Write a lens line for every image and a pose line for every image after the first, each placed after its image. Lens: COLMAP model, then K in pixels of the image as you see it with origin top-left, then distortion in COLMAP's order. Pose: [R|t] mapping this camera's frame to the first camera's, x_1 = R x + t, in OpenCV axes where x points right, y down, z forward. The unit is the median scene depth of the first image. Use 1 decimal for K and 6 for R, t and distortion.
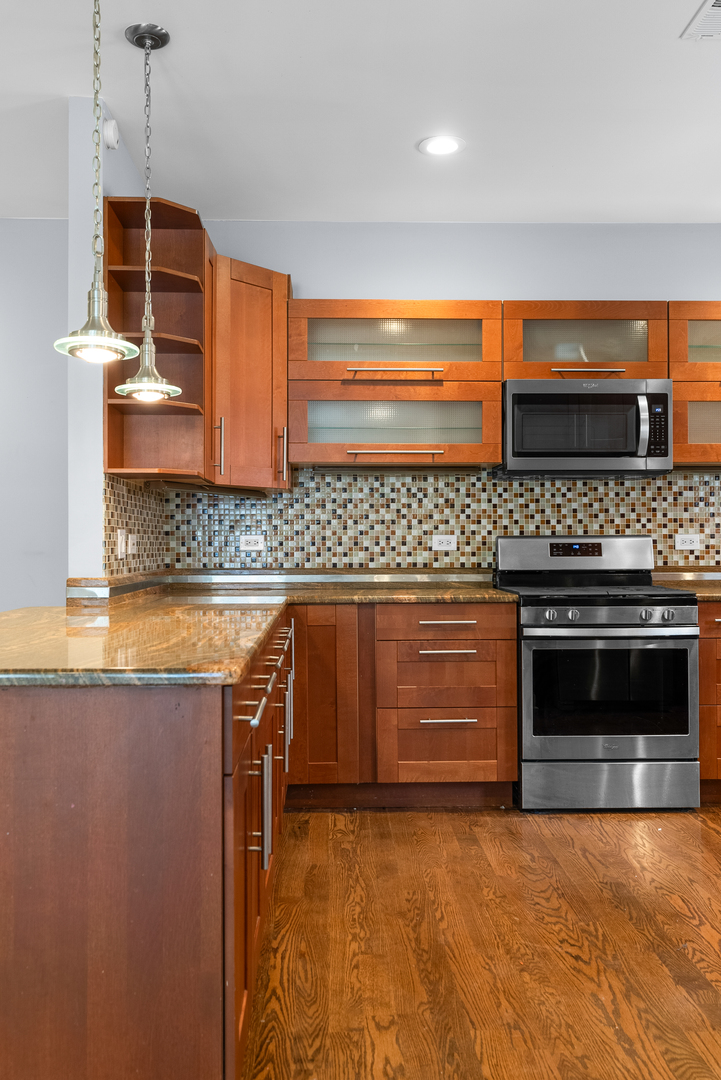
lens RADIAL K [[917.6, 0, 365.1], [0, 917.6, 540.8], [0, 0, 1]] dist [-0.007120, 0.002696]
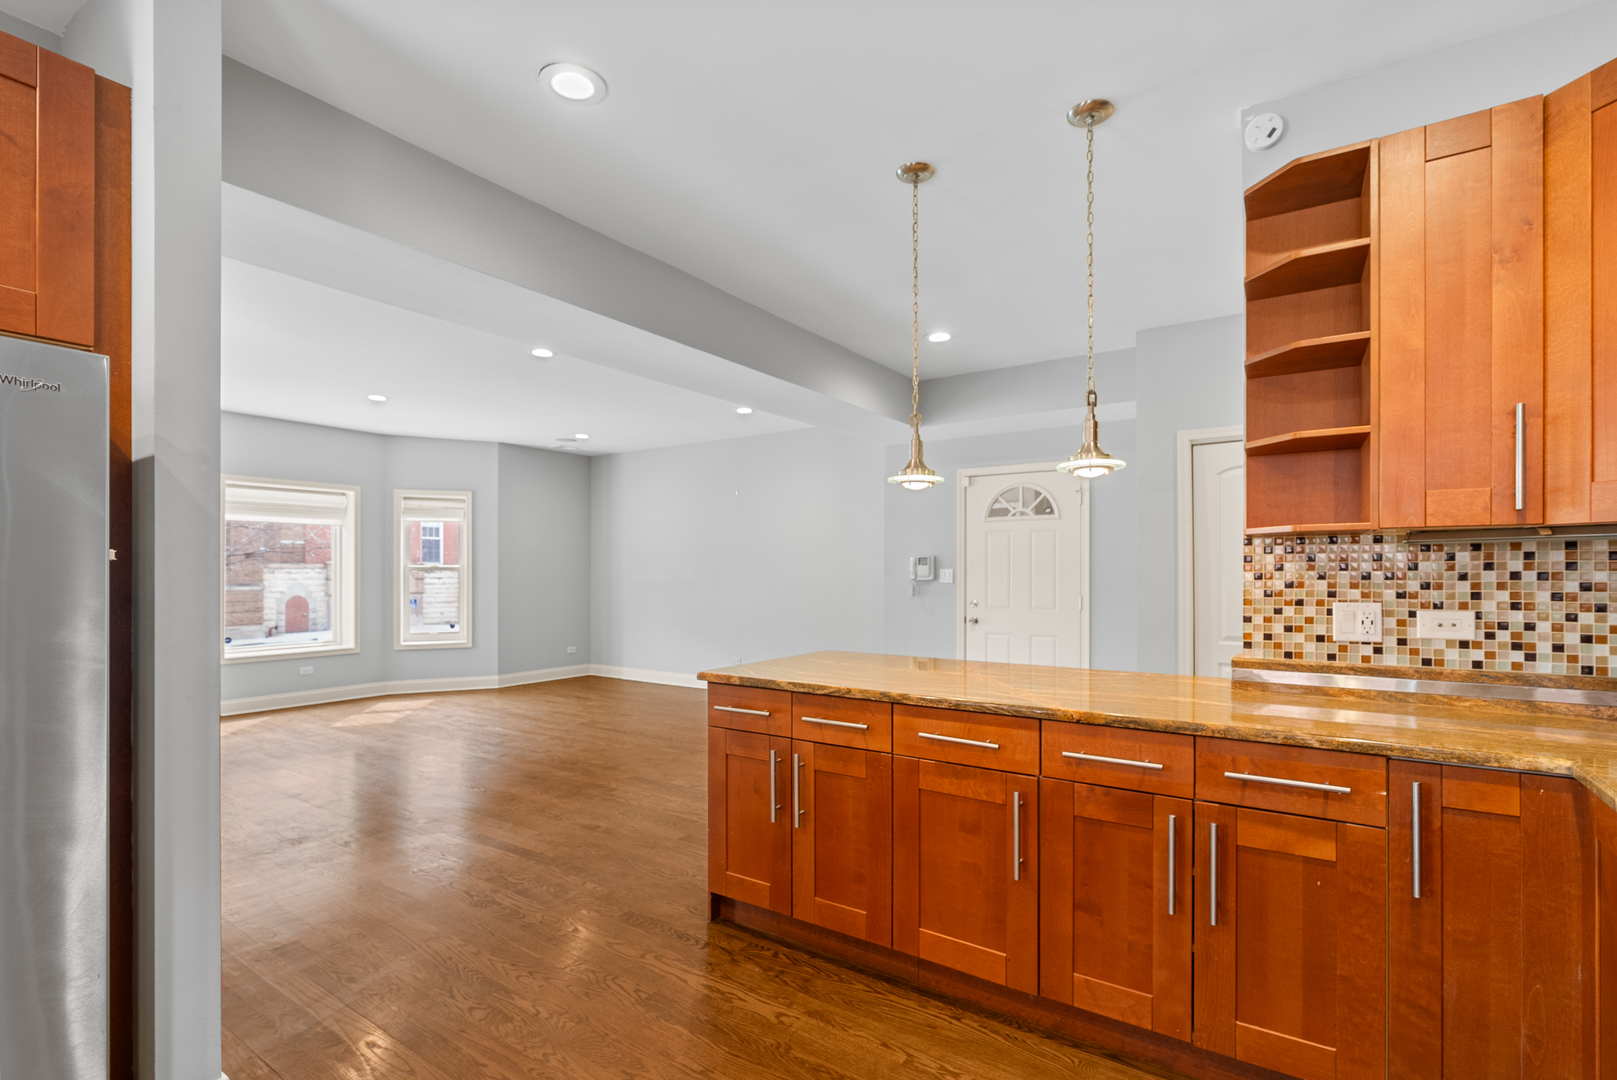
lens RADIAL K [[735.9, 0, 808.8], [0, 735.9, 565.9], [0, 0, 1]] dist [-0.007214, 0.003053]
pose [[-0.585715, -0.002268, -0.810514, 0.396263], [0.005930, 0.999957, -0.007083, -0.033012], [0.810495, -0.008955, -0.585677, 0.801911]]
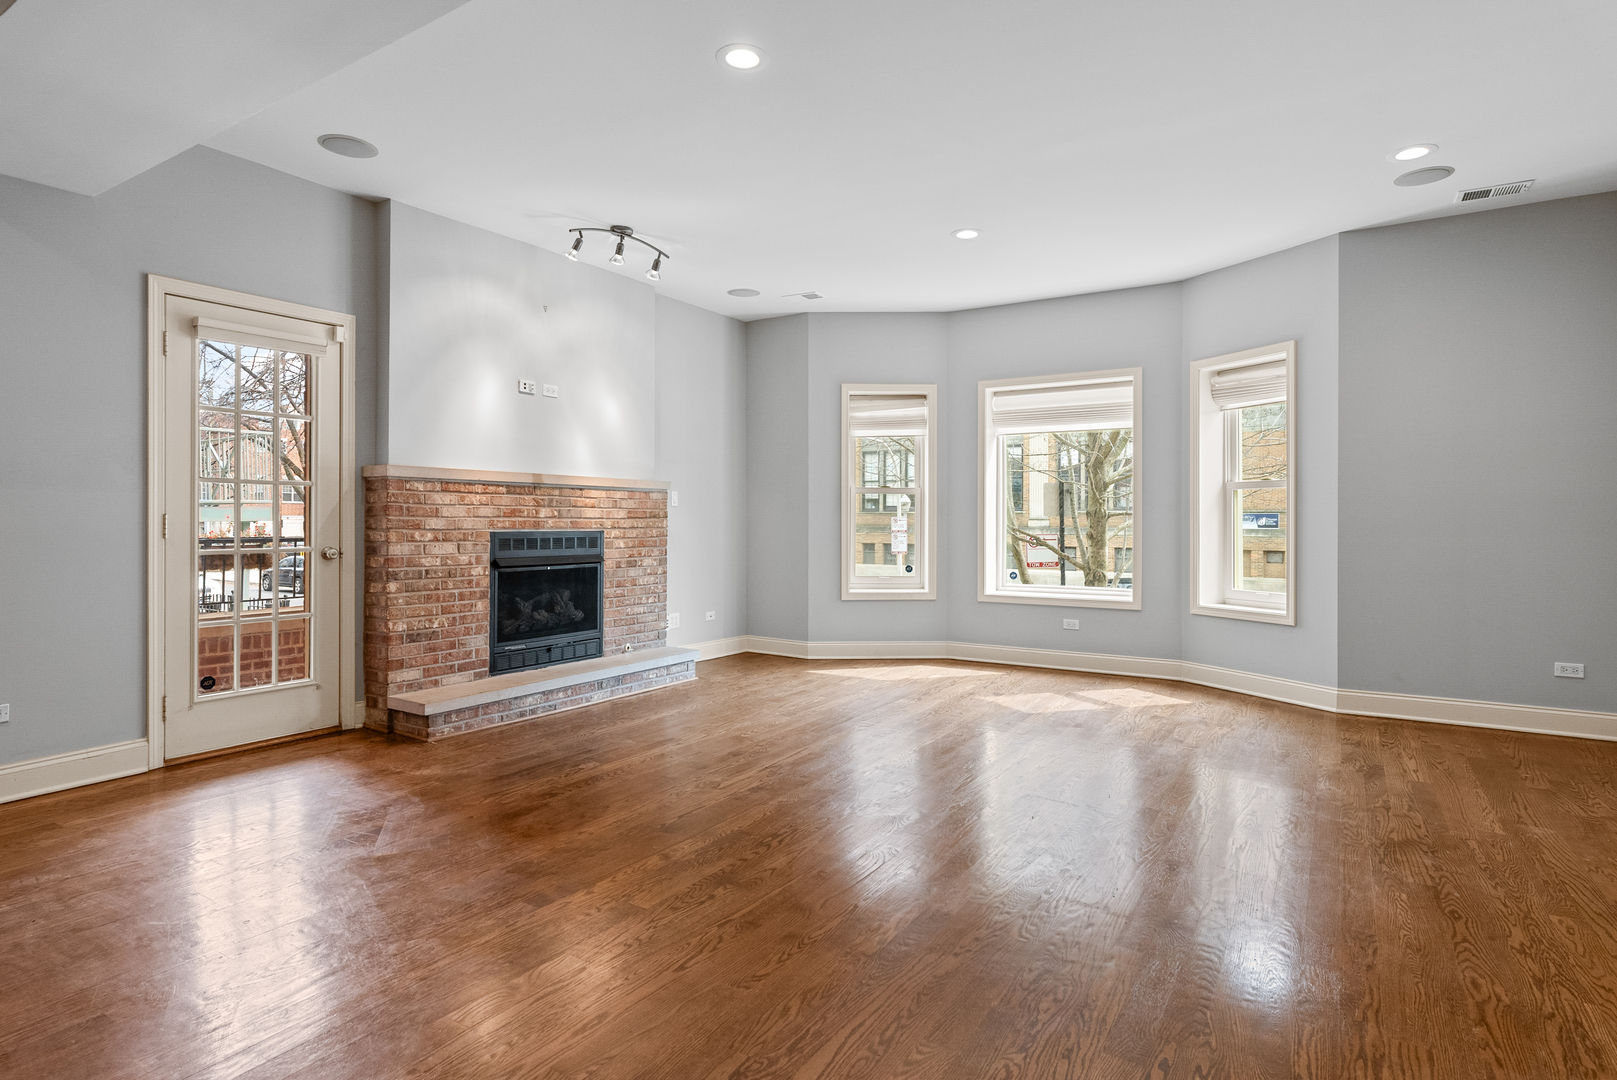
lens RADIAL K [[857.6, 0, 809.9], [0, 857.6, 515.8], [0, 0, 1]] dist [-0.007089, 0.003197]
pose [[-0.830276, 0.005027, 0.557329, -0.706926], [-0.000480, 0.999953, -0.009735, 0.014228], [-0.557352, -0.008350, -0.830235, 0.375367]]
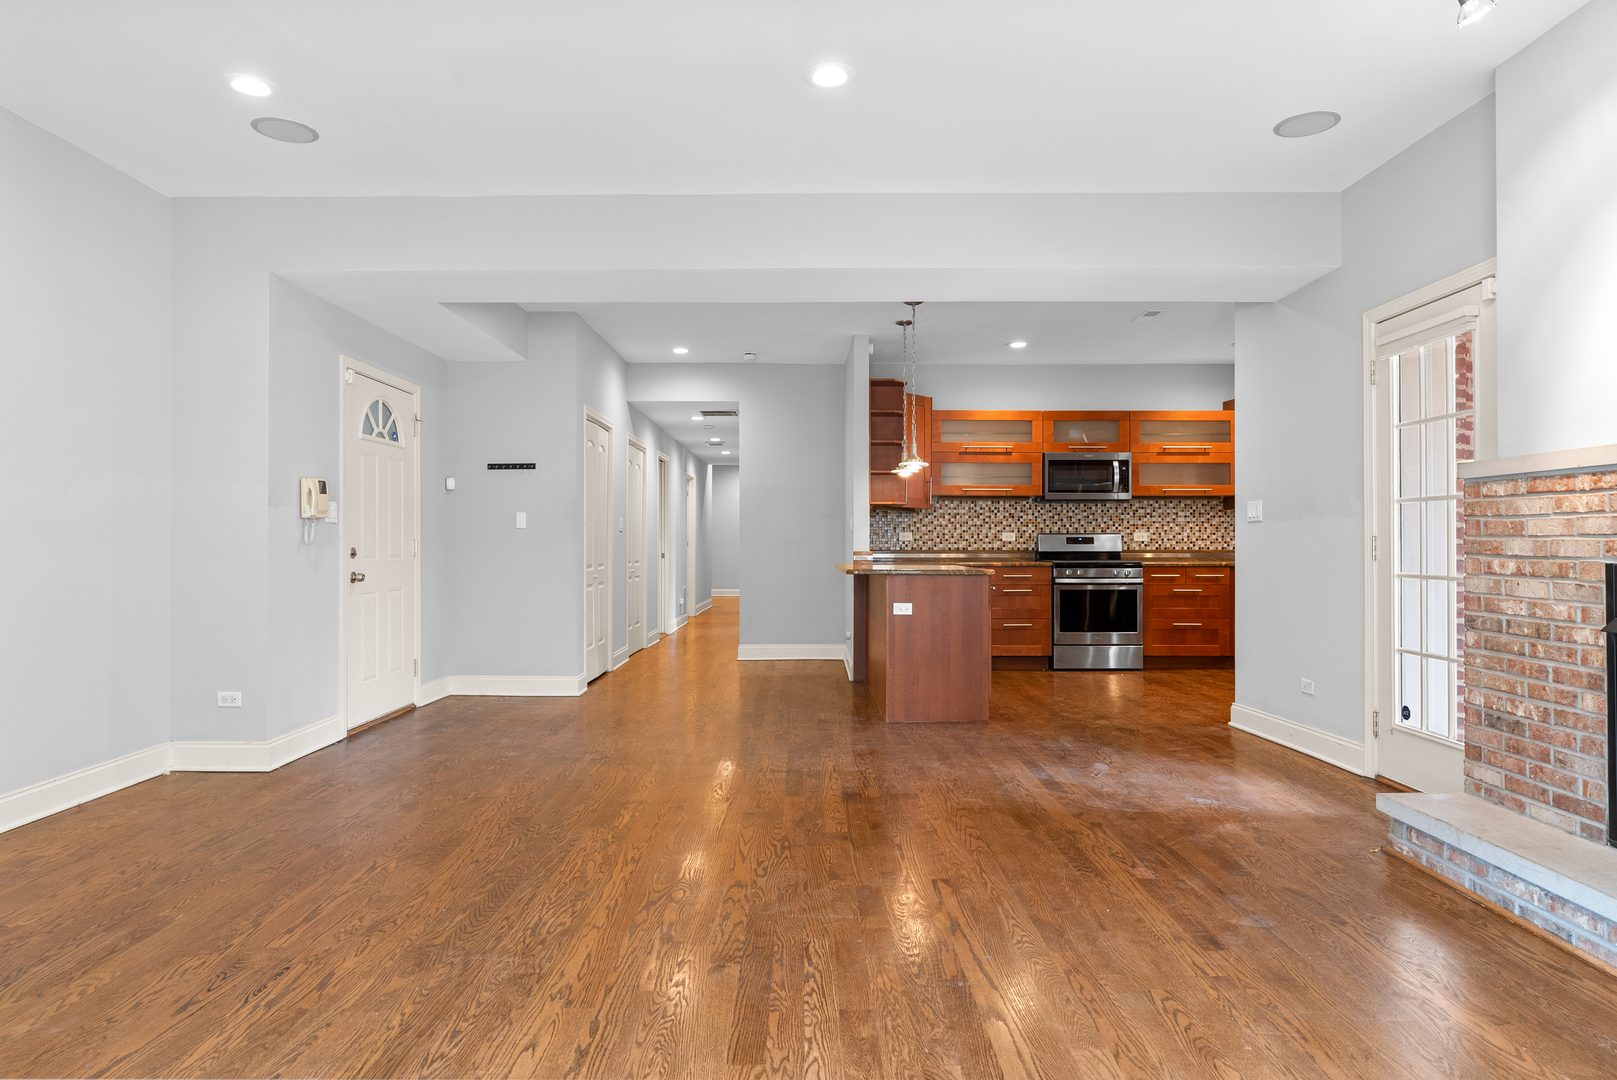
lens RADIAL K [[946.6, 0, 808.7], [0, 946.6, 539.3], [0, 0, 1]] dist [-0.015756, 0.010361]
pose [[0.999510, 0.002982, -0.031154, -0.263107], [-0.003015, 0.999995, -0.001025, 0.010253], [0.031150, 0.001118, 0.999514, -0.943283]]
